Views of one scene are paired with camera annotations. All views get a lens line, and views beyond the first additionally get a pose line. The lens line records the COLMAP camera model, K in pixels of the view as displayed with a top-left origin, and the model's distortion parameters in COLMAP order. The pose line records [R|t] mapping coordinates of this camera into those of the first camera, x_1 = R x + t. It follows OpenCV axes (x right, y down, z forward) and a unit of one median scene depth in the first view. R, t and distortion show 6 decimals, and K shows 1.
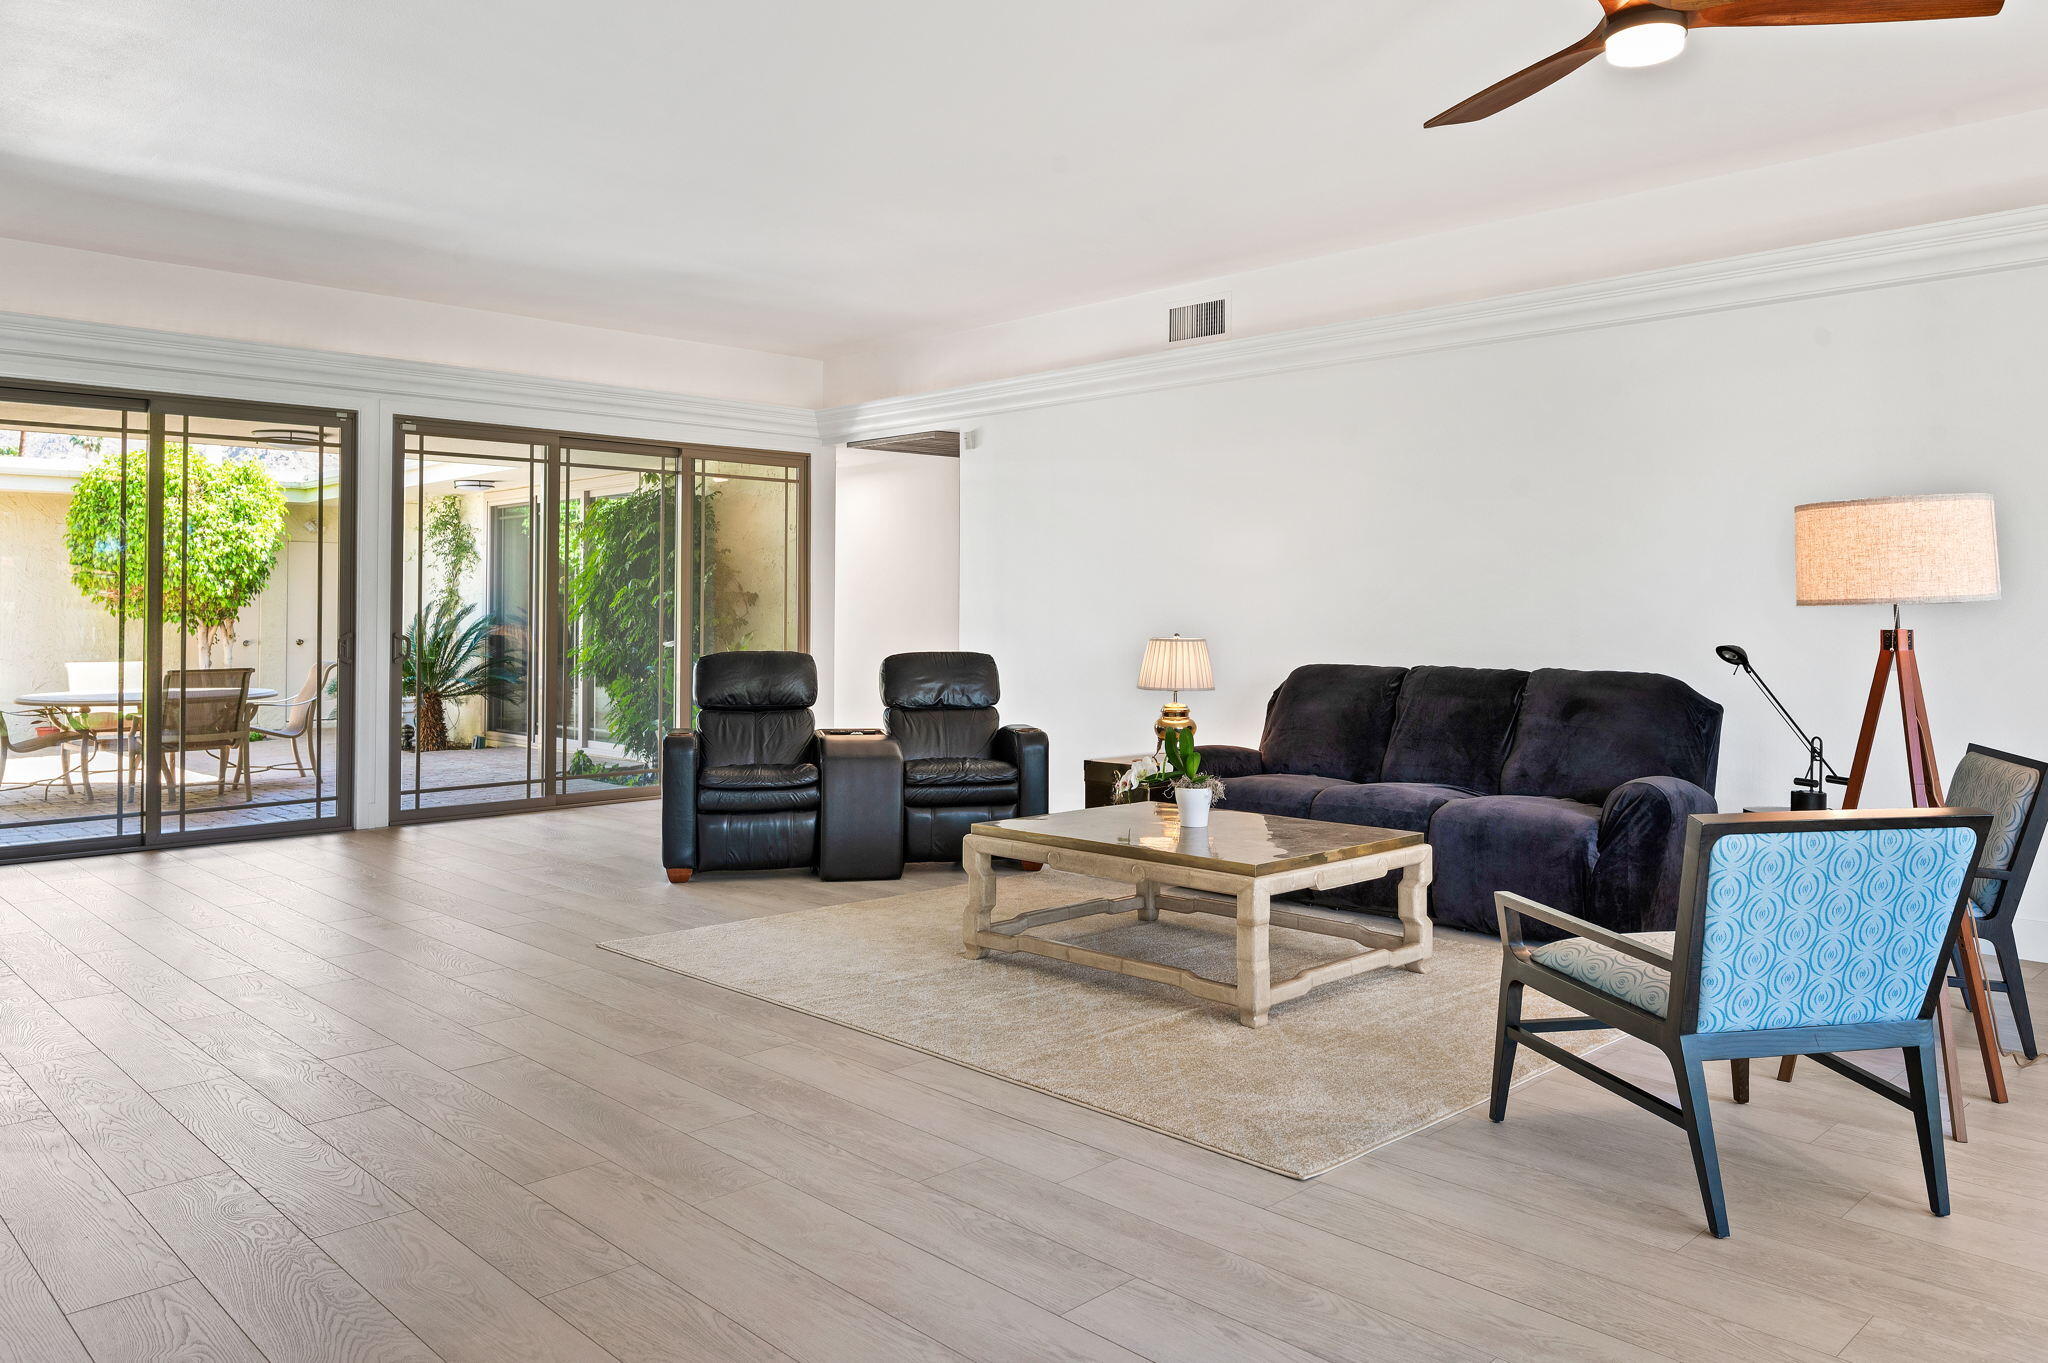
lens RADIAL K [[1449.0, 0, 1022.5], [0, 1449.0, 569.6], [0, 0, 1]] dist [-0.006578, 0.001159]
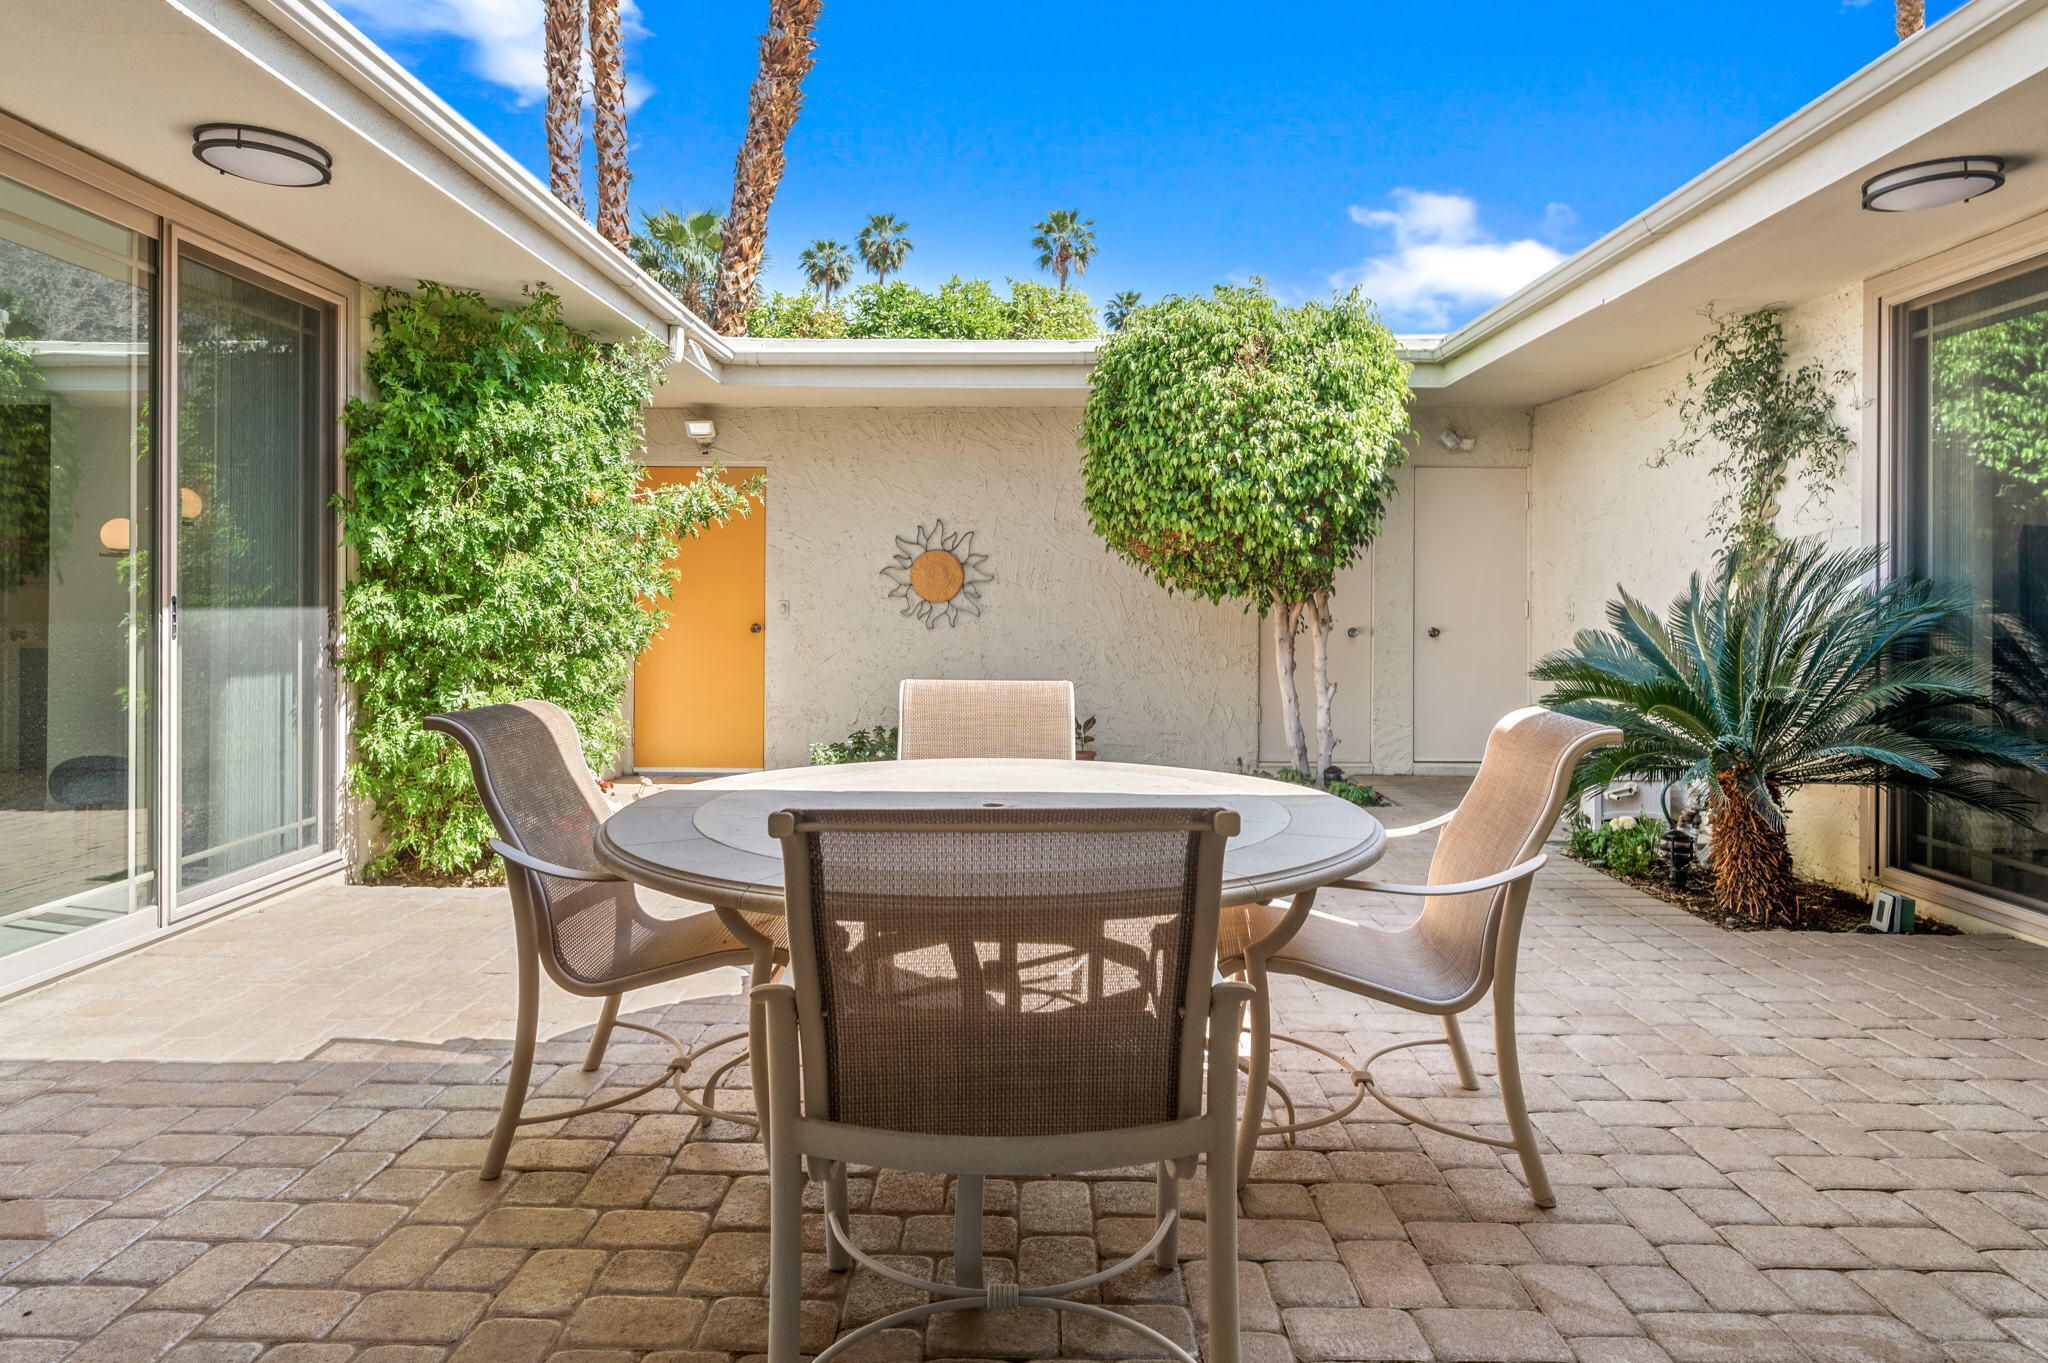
lens RADIAL K [[1211.3, 0, 1021.5], [0, 1211.3, 595.6], [0, 0, 1]] dist [0.000400, 0.000099]
pose [[0.708150, 0.001830, -0.706060, -0.629396], [0.015187, 0.999726, 0.017824, 0.054961], [0.705899, -0.023345, 0.707928, 1.237859]]
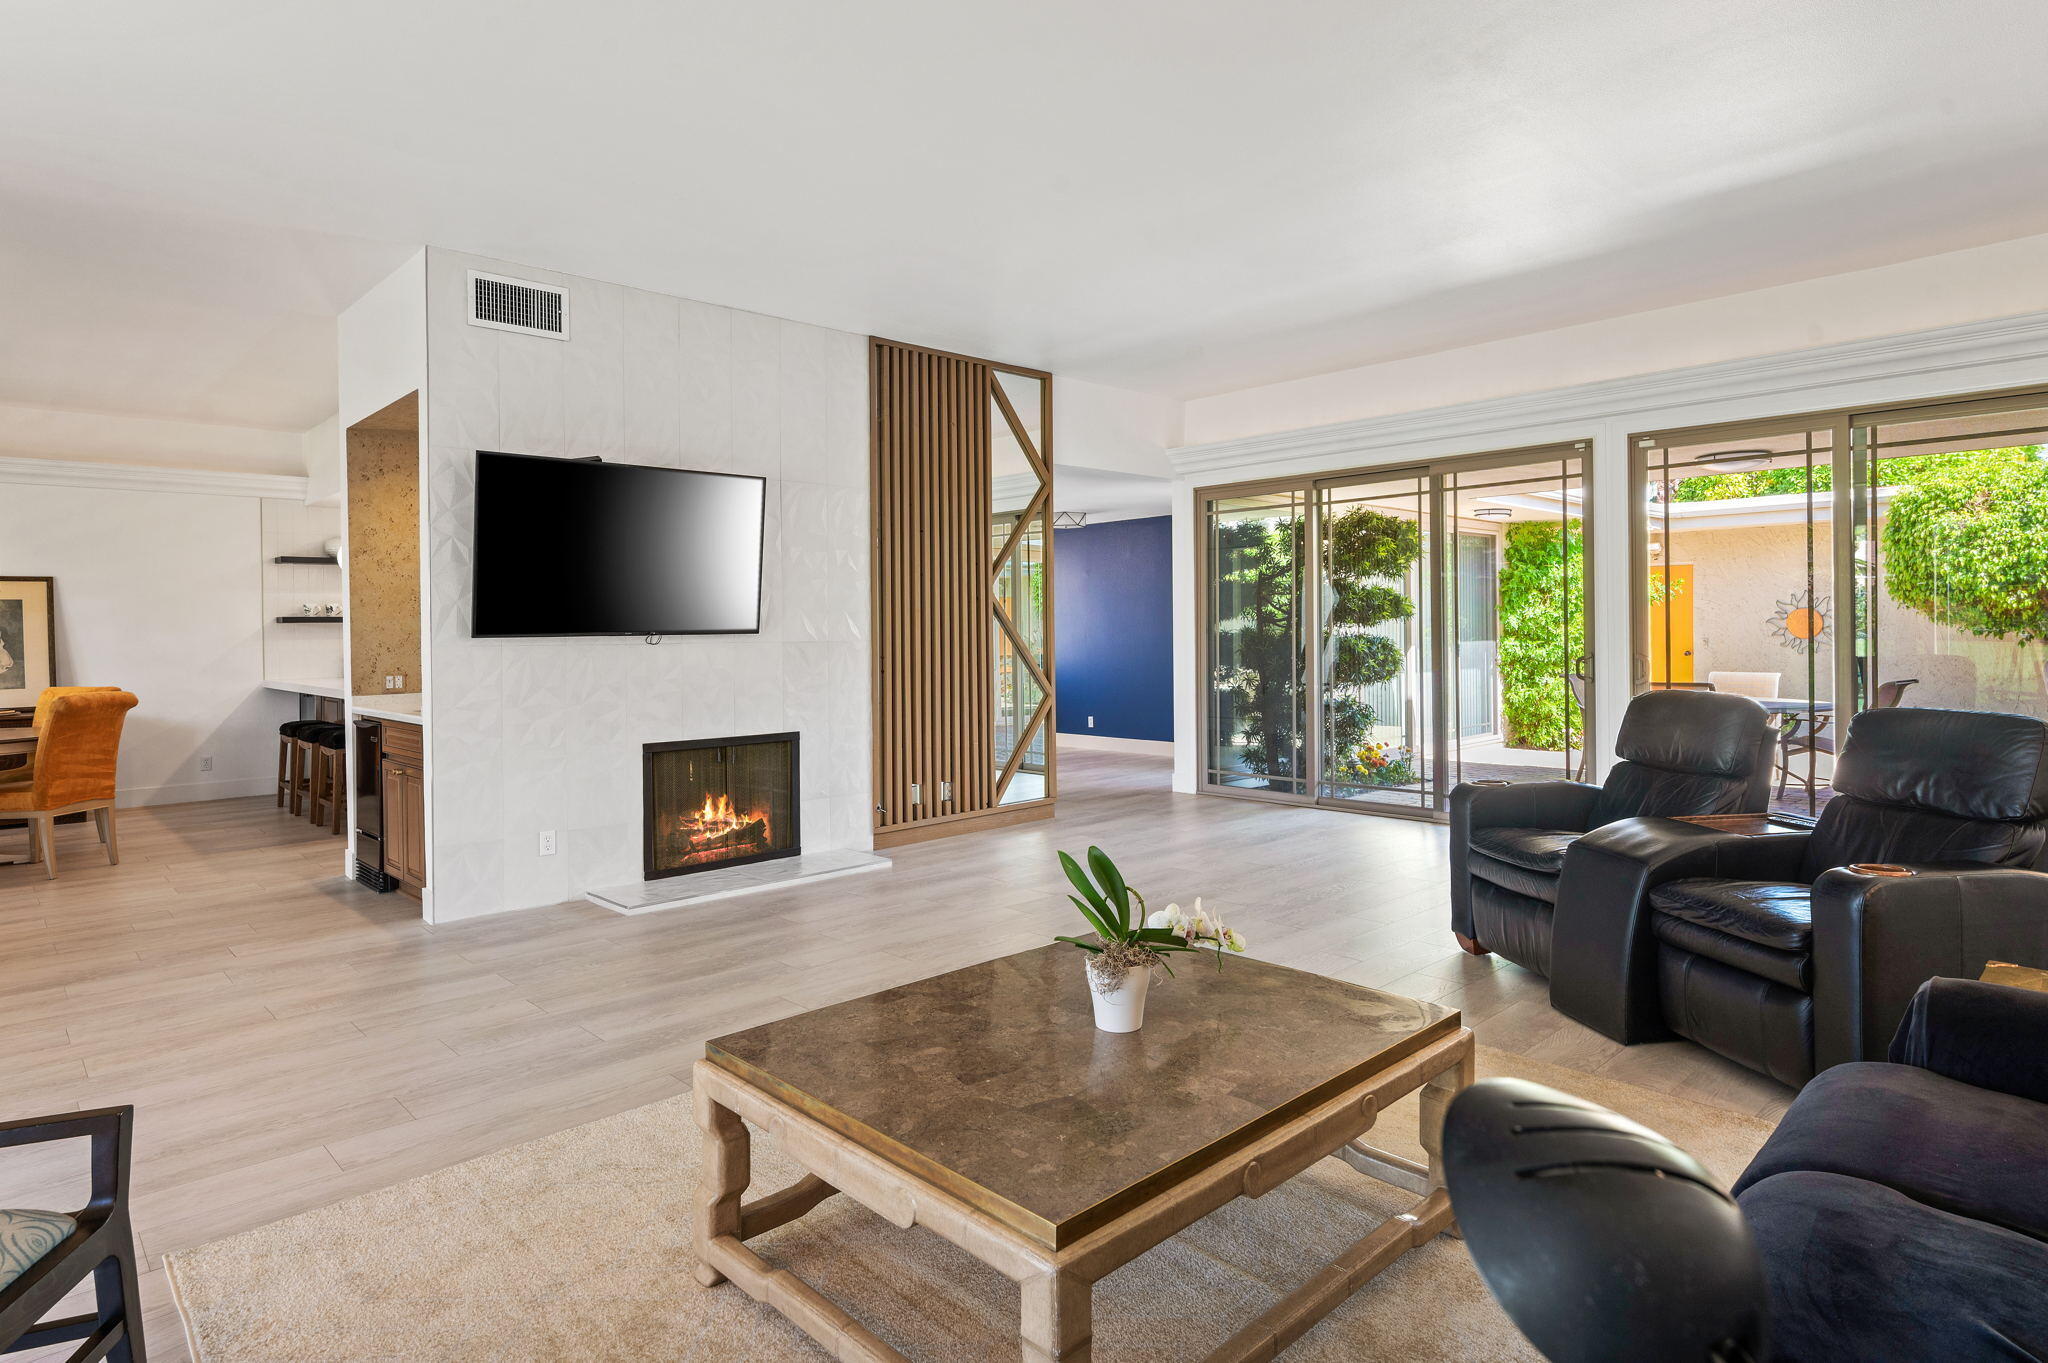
lens RADIAL K [[1125.7, 0, 1024.9], [0, 1125.7, 646.4], [0, 0, 1]] dist [-0.000475, 0.000184]
pose [[-0.008966, 0.013243, -0.999872, 0.413933], [0.043023, 0.998991, 0.012846, 0.012671], [0.999034, -0.042903, -0.009527, 0.707985]]
